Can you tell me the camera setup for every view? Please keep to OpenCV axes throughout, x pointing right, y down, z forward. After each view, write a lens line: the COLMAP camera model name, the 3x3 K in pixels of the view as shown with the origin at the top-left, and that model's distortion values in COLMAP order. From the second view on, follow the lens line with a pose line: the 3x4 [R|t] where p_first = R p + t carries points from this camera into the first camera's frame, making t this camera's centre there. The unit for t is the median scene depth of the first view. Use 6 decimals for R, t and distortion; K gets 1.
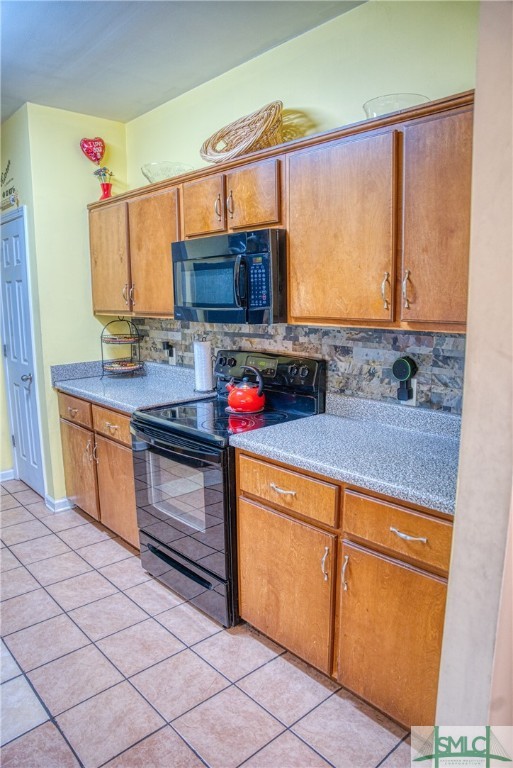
lens RADIAL K [[532.7, 0, 257.9], [0, 532.7, 390.0], [0, 0, 1]] dist [-0.168937, 0.119307]
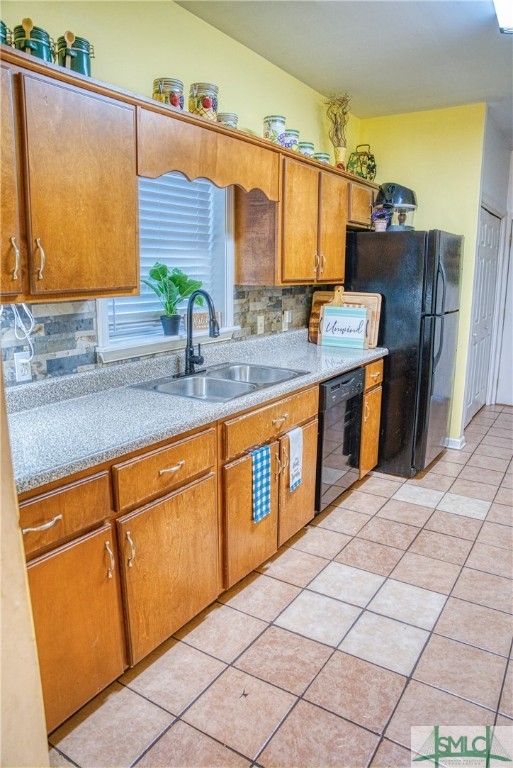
lens RADIAL K [[532.7, 0, 251.8], [0, 532.7, 382.5], [0, 0, 1]] dist [-0.168937, 0.119307]
pose [[0.255146, 0.212997, -0.943151, 0.248058], [-0.179918, 0.968858, 0.170131, -0.034146], [0.950016, 0.126281, 0.285522, 0.225526]]
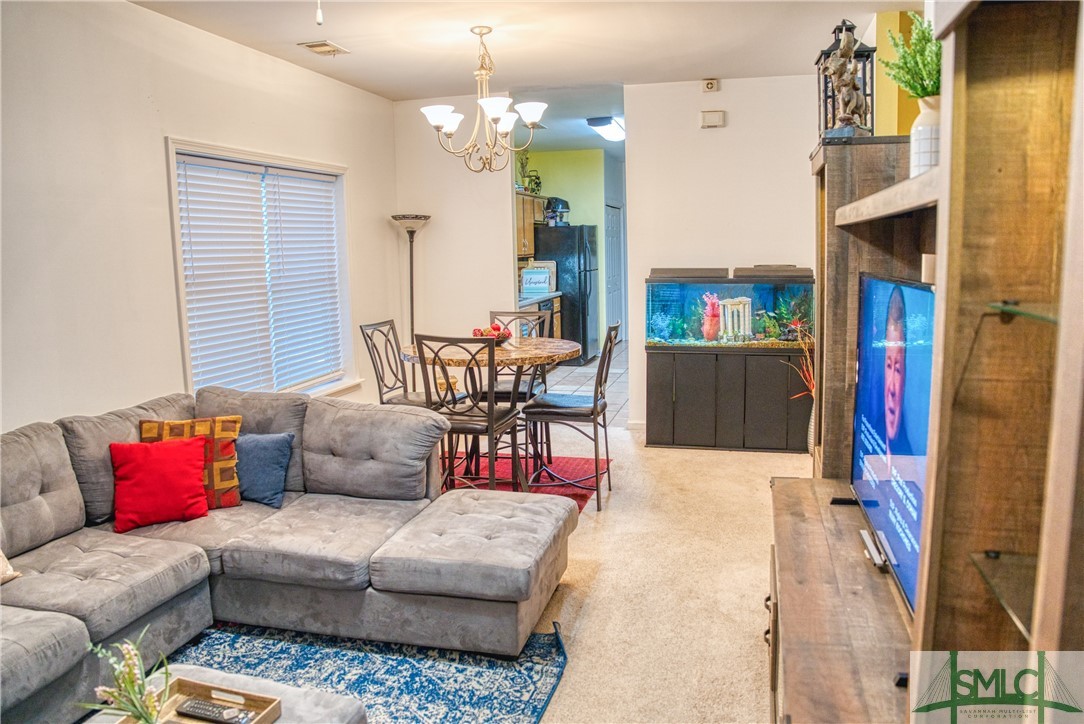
lens RADIAL K [[783.1, 0, 554.7], [0, 783.1, 364.7], [0, 0, 1]] dist [-0.158966, 0.091456]
pose [[0.557396, 0.118099, -0.821805, 2.056010], [-0.130082, 0.990029, 0.054045, 0.198789], [0.819993, 0.076777, 0.567200, -1.136468]]
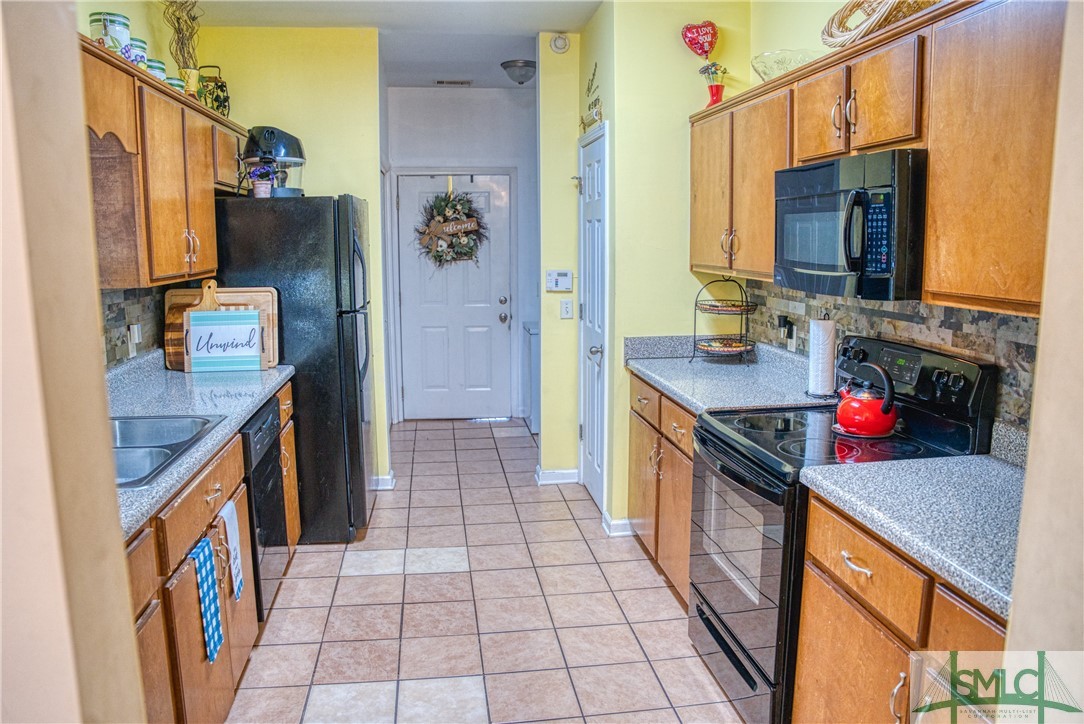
lens RADIAL K [[780.8, 0, 540.3], [0, 780.8, 362.9], [0, 0, 1]] dist [-0.140271, 0.066860]
pose [[0.828308, 0.092806, -0.552533, 0.159957], [-0.102134, 0.994673, 0.013959, -0.018773], [0.550885, 0.044870, 0.833374, 0.023168]]
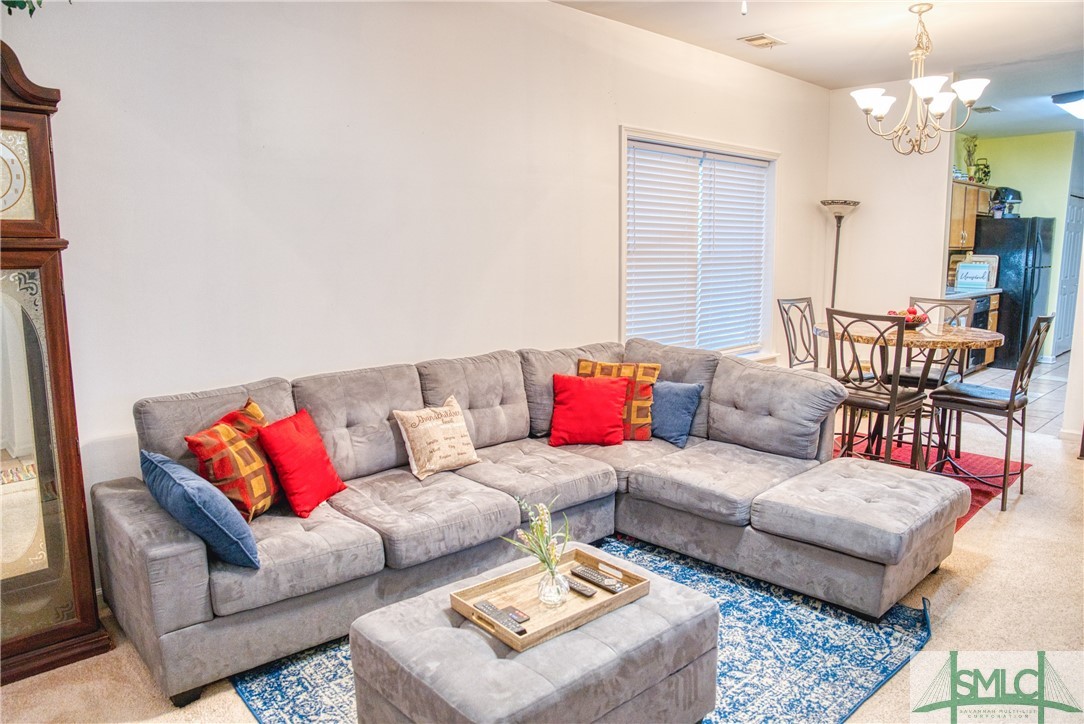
lens RADIAL K [[751.9, 0, 535.6], [0, 751.9, 364.8], [0, 0, 1]] dist [-0.168937, 0.119307]
pose [[0.006871, 0.163993, -0.986438, 2.146036], [-0.173918, 0.971623, 0.160319, 0.232954], [0.984736, 0.170458, 0.035197, -1.122564]]
